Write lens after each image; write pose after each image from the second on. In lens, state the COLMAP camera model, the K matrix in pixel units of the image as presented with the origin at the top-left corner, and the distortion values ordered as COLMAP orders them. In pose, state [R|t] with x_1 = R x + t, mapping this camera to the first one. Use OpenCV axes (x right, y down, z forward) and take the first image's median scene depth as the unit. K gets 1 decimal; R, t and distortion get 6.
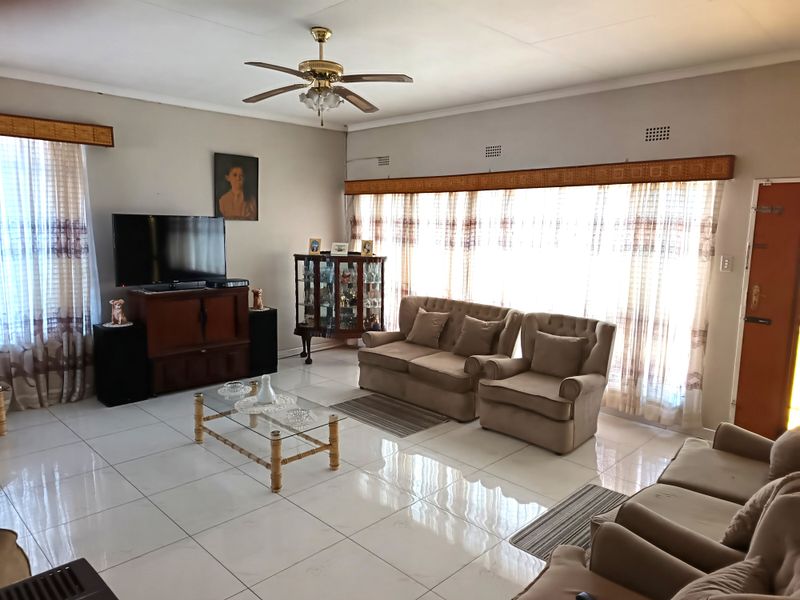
lens RADIAL K [[553.5, 0, 400.0], [0, 553.5, 300.0], [0, 0, 1]] dist [0.060185, -0.073261]
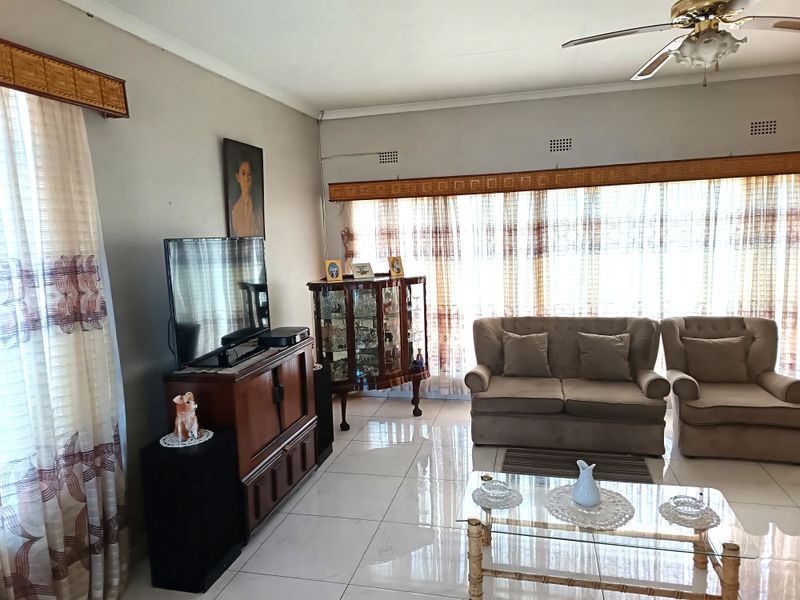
lens RADIAL K [[553.5, 0, 400.0], [0, 553.5, 300.0], [0, 0, 1]] dist [0.060185, -0.073261]
pose [[0.857981, -0.114086, 0.500852, -0.586930], [0.124697, 0.992118, 0.012376, -0.072839], [-0.498316, 0.051836, 0.865444, 0.415188]]
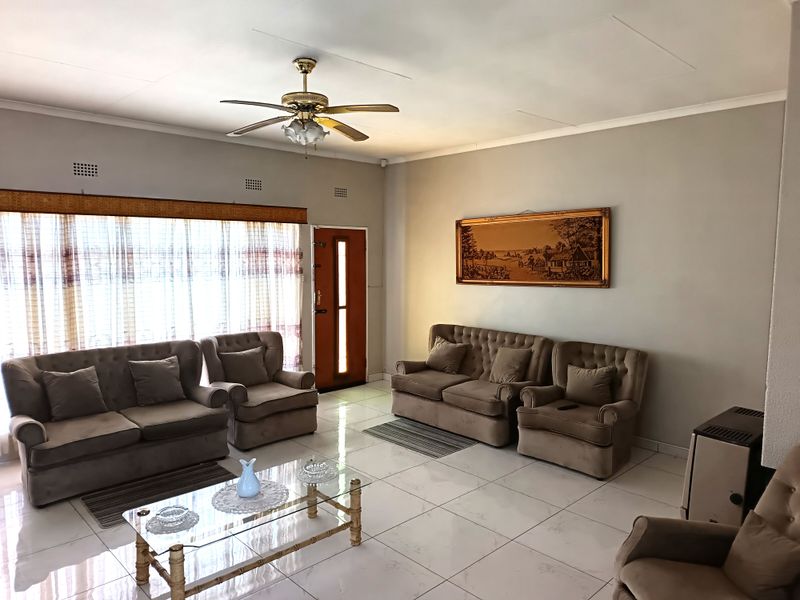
lens RADIAL K [[553.5, 0, 400.0], [0, 553.5, 300.0], [0, 0, 1]] dist [0.060185, -0.073261]
pose [[0.021240, -0.104076, 0.994343, -0.774067], [0.134502, 0.985823, 0.100311, -0.103094], [-0.990686, 0.131610, 0.034937, 0.582806]]
